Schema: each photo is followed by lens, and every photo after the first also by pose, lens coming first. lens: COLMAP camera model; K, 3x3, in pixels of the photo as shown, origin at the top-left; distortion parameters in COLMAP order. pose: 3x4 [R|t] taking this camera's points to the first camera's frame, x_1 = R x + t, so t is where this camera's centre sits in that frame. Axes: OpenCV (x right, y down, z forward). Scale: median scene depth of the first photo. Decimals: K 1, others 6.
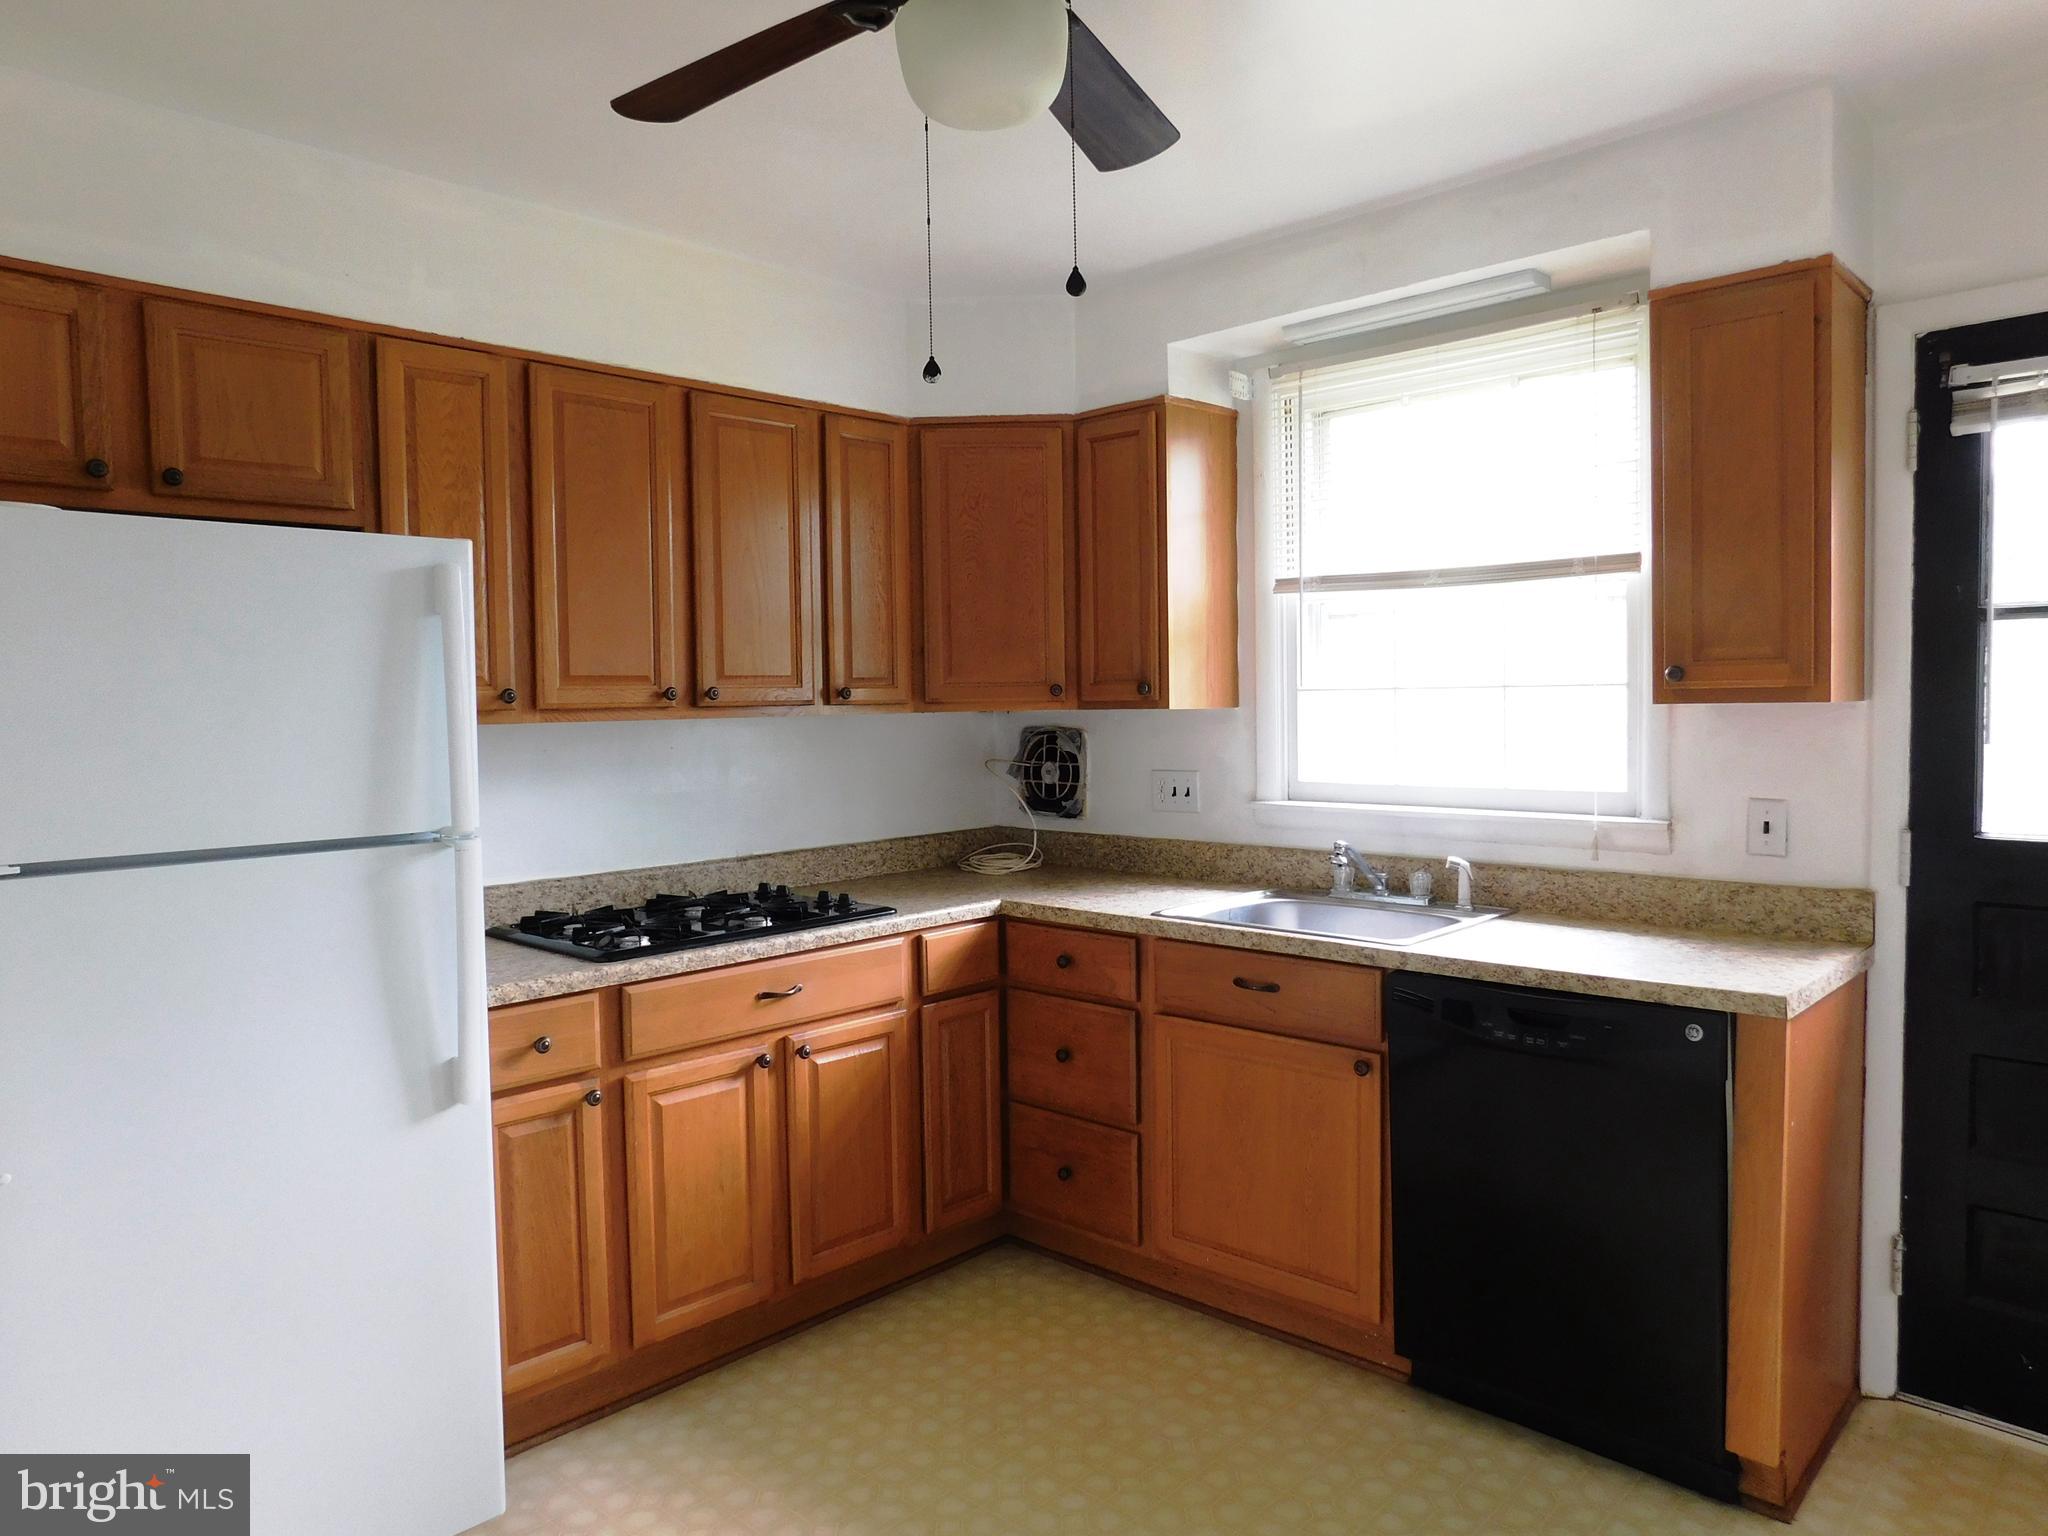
lens RADIAL K [[1366.2, 0, 1023.6], [0, 1366.2, 767.5], [0, 0, 1]] dist [-0.047009, 0.033070]
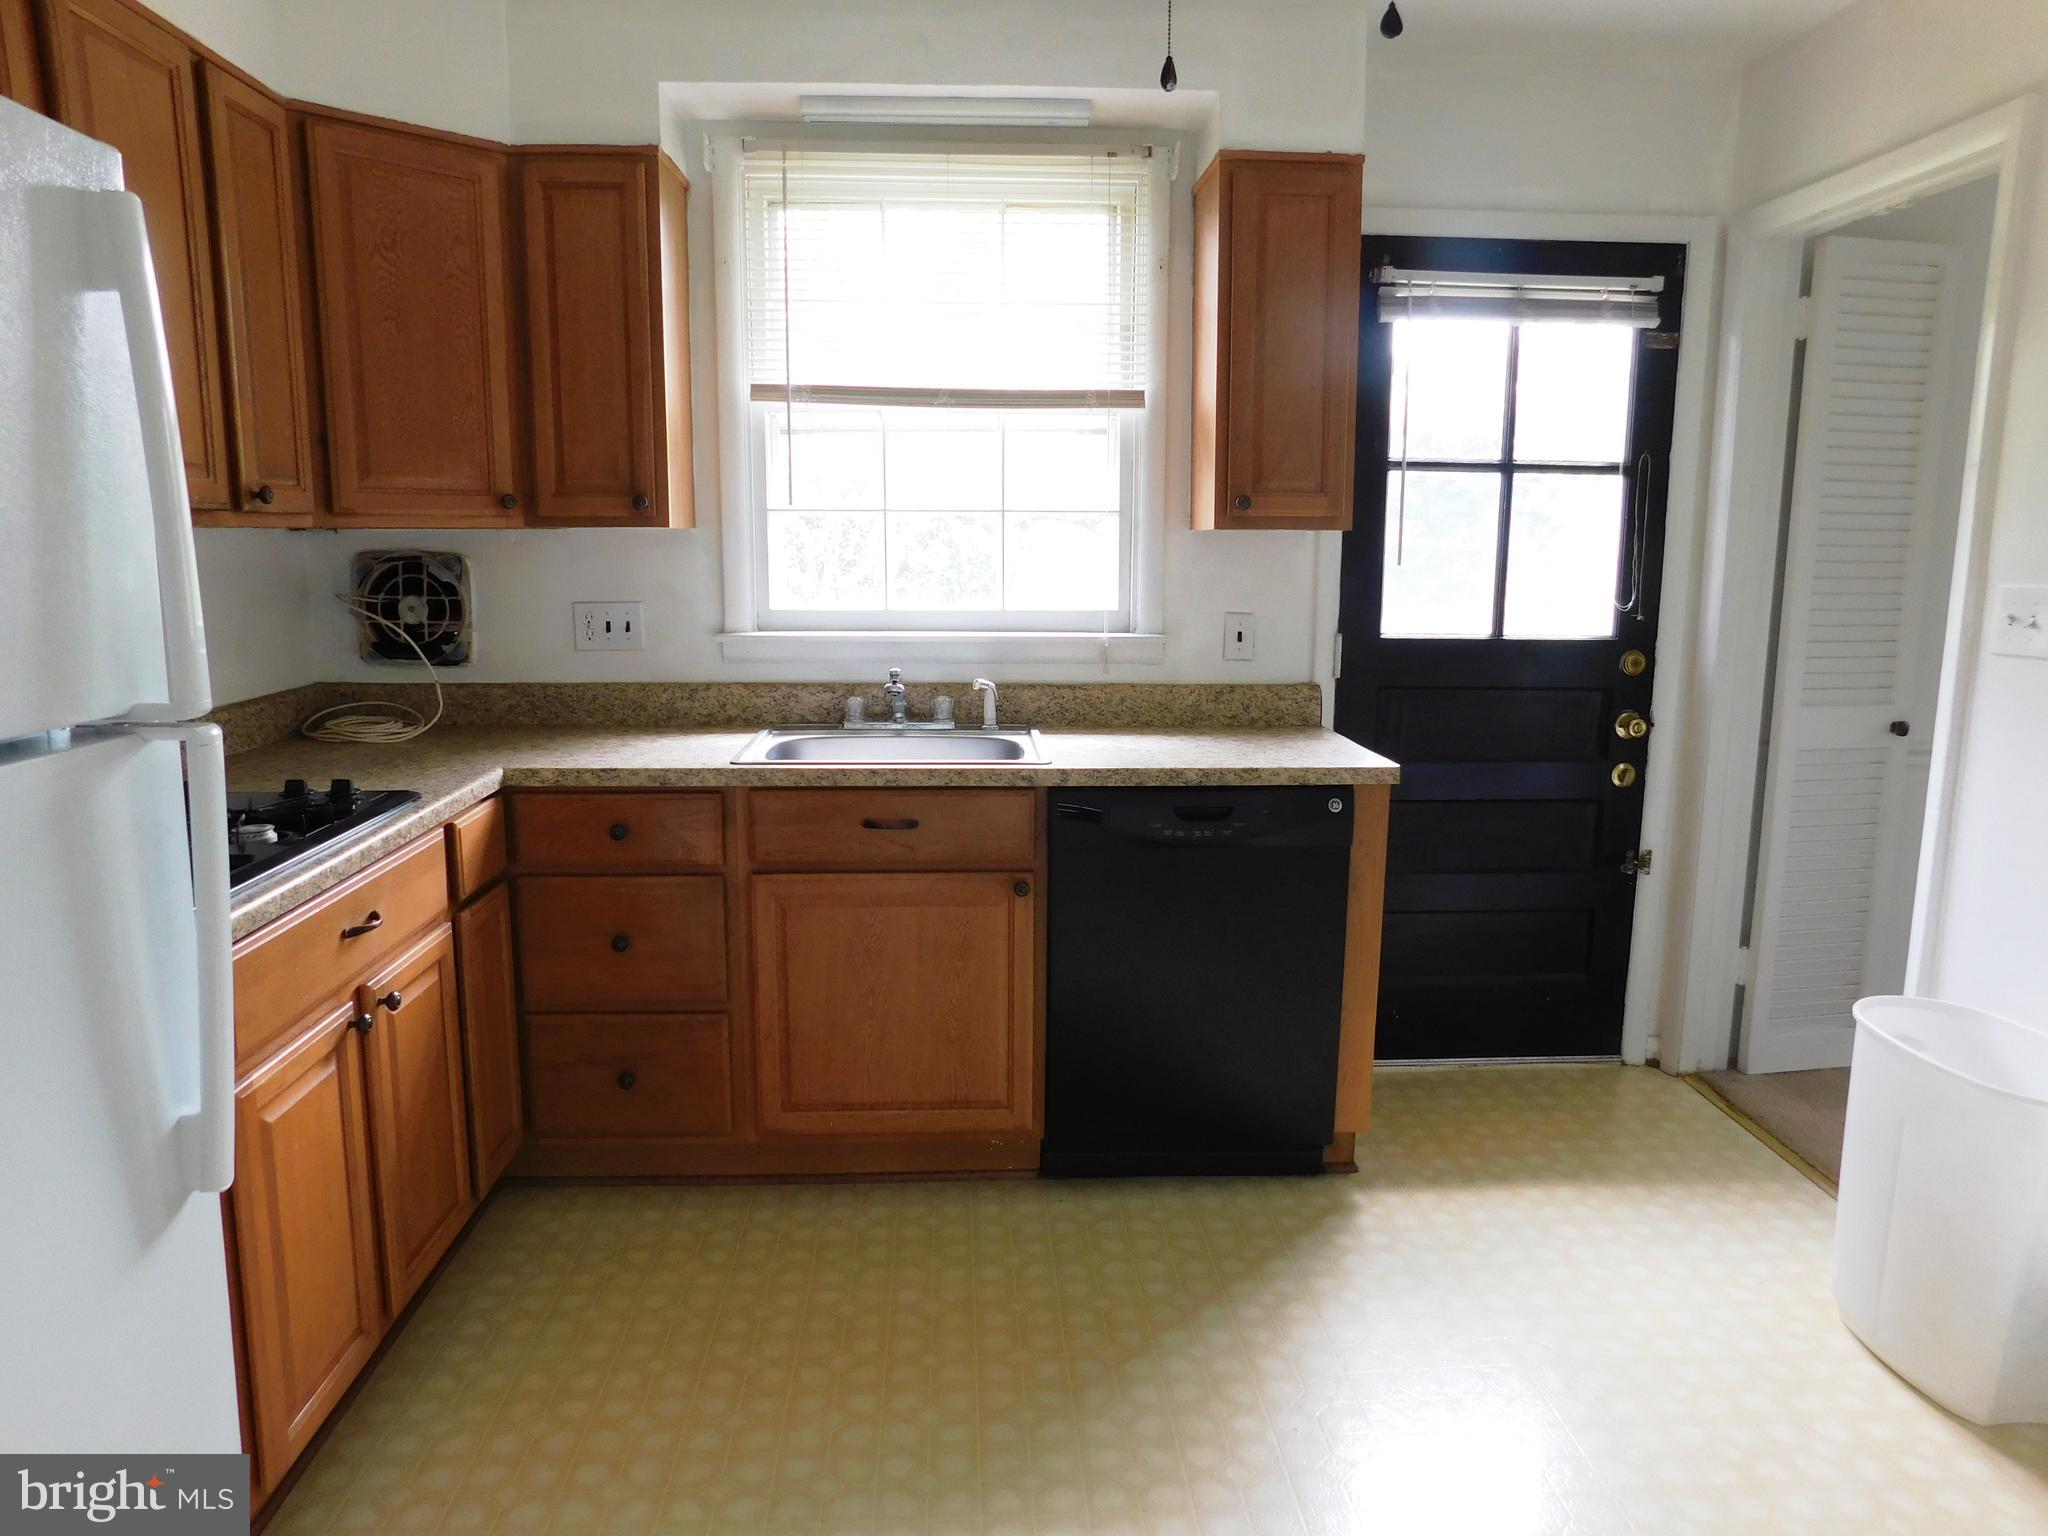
lens RADIAL K [[1366.2, 0, 1016.6], [0, 1366.2, 762.7], [0, 0, 1]] dist [-0.047009, 0.033070]
pose [[0.690671, -0.099103, 0.716346, -0.428831], [0.018985, 0.992709, 0.119031, 0.007174], [-0.722920, -0.068611, 0.687517, 0.285464]]
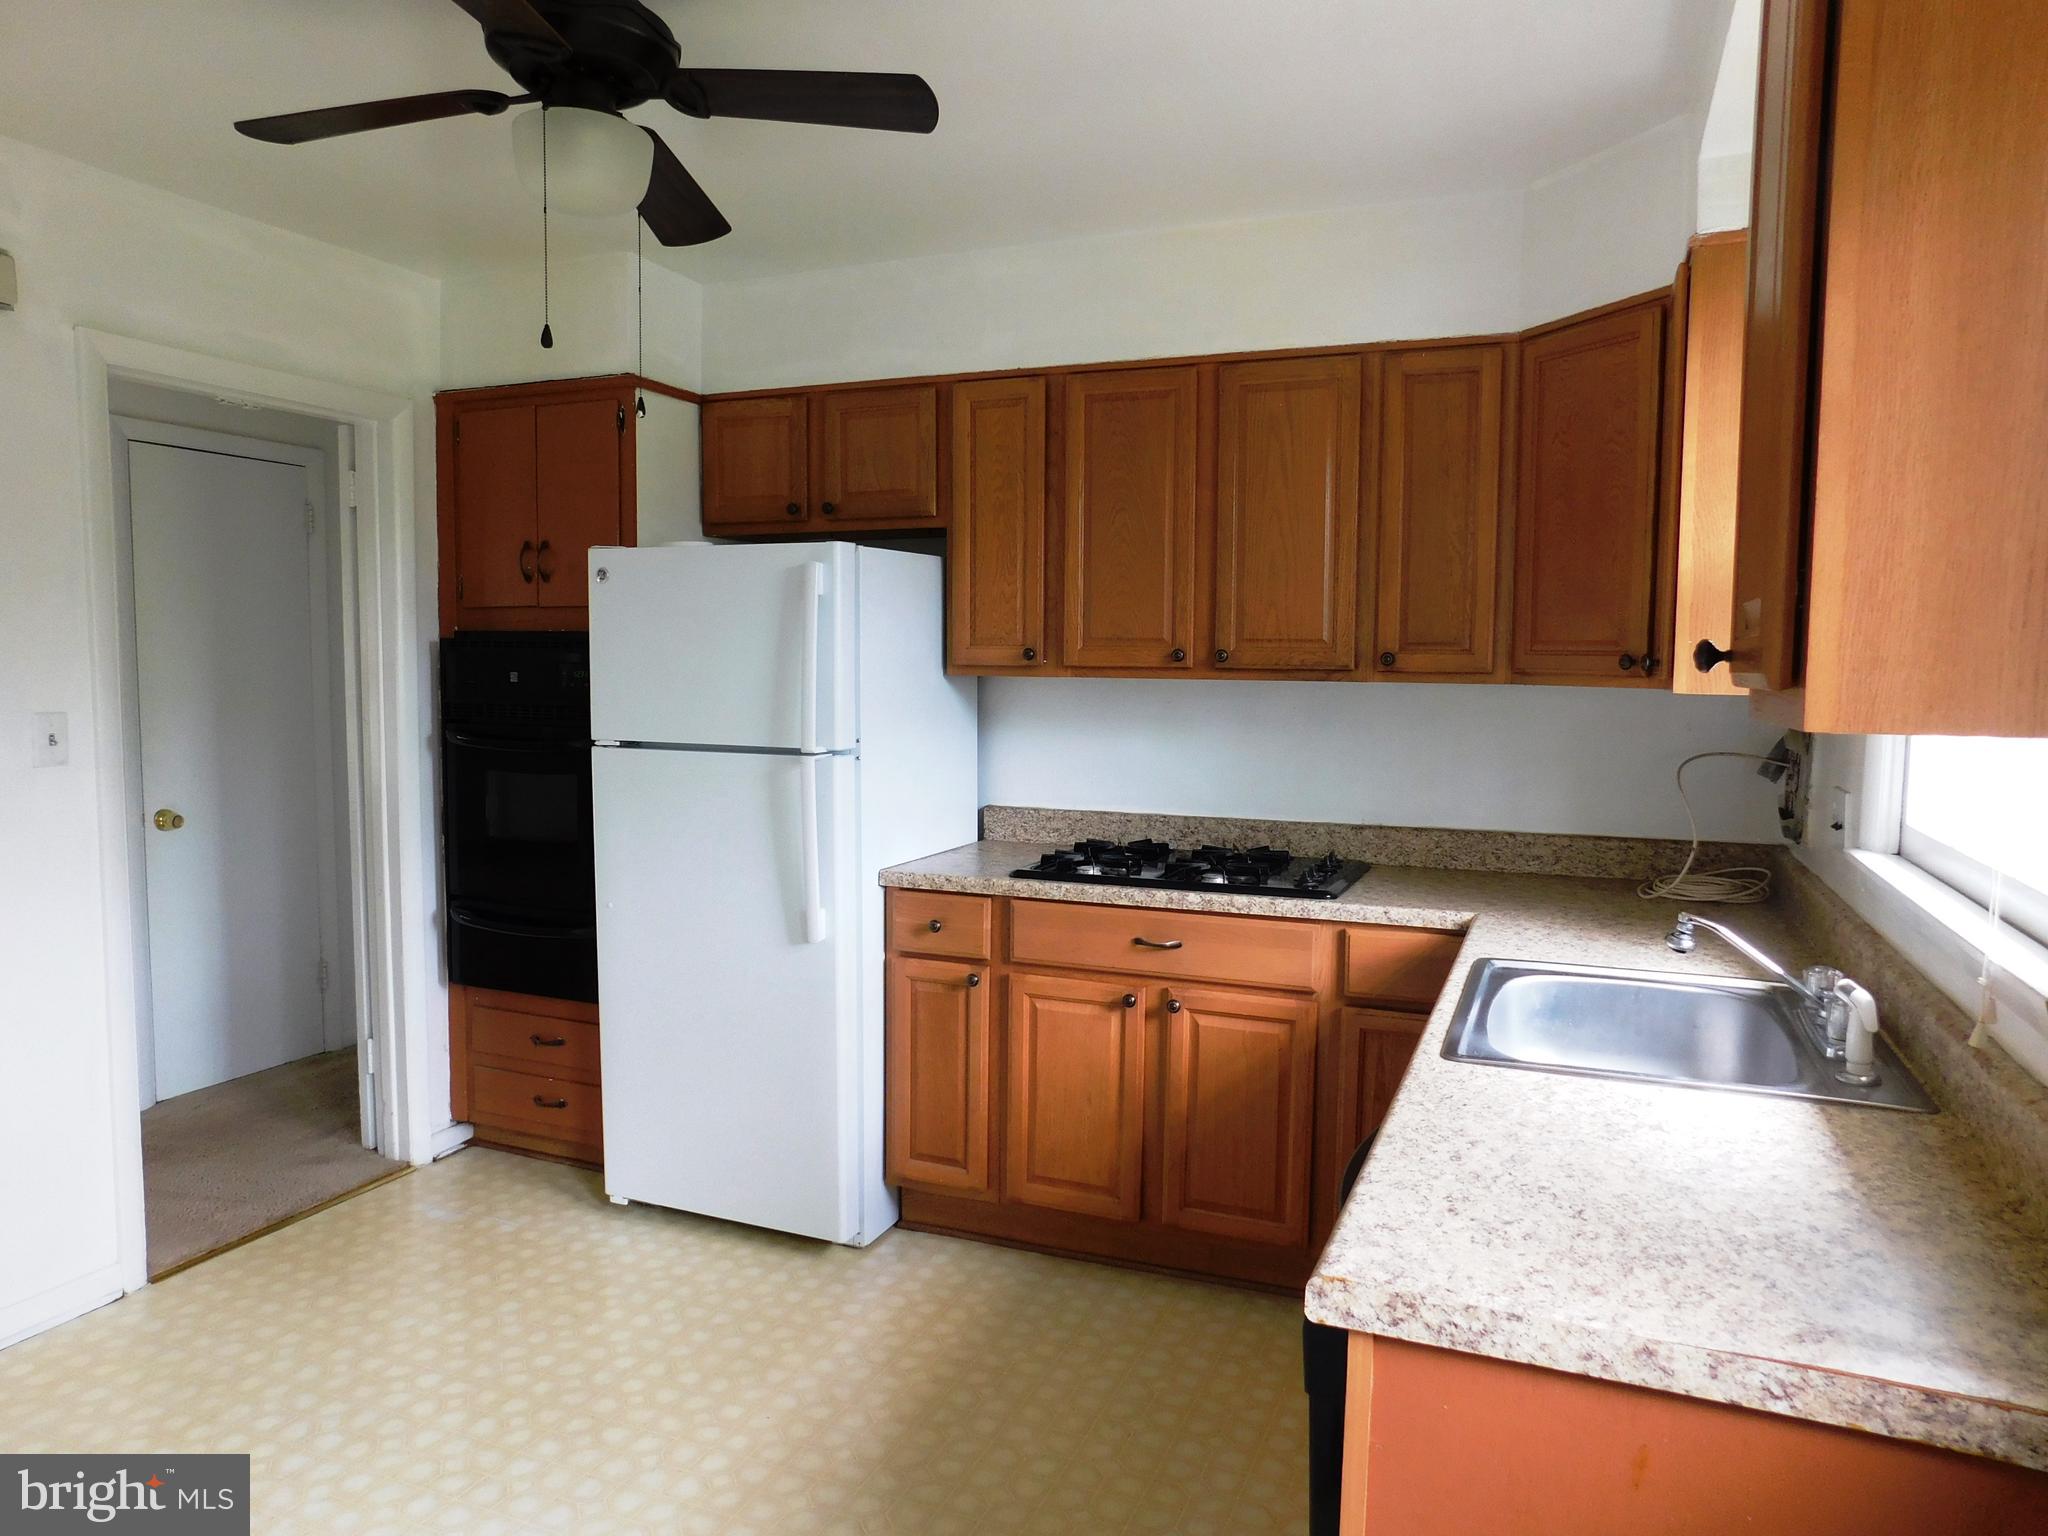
lens RADIAL K [[1366.2, 0, 1018.3], [0, 1366.2, 768.8], [0, 0, 1]] dist [-0.047009, 0.033070]
pose [[0.356296, 0.097398, -0.929283, 0.735326], [-0.061329, 0.994845, 0.080756, -0.045801], [0.932358, 0.028219, 0.360433, 0.512197]]
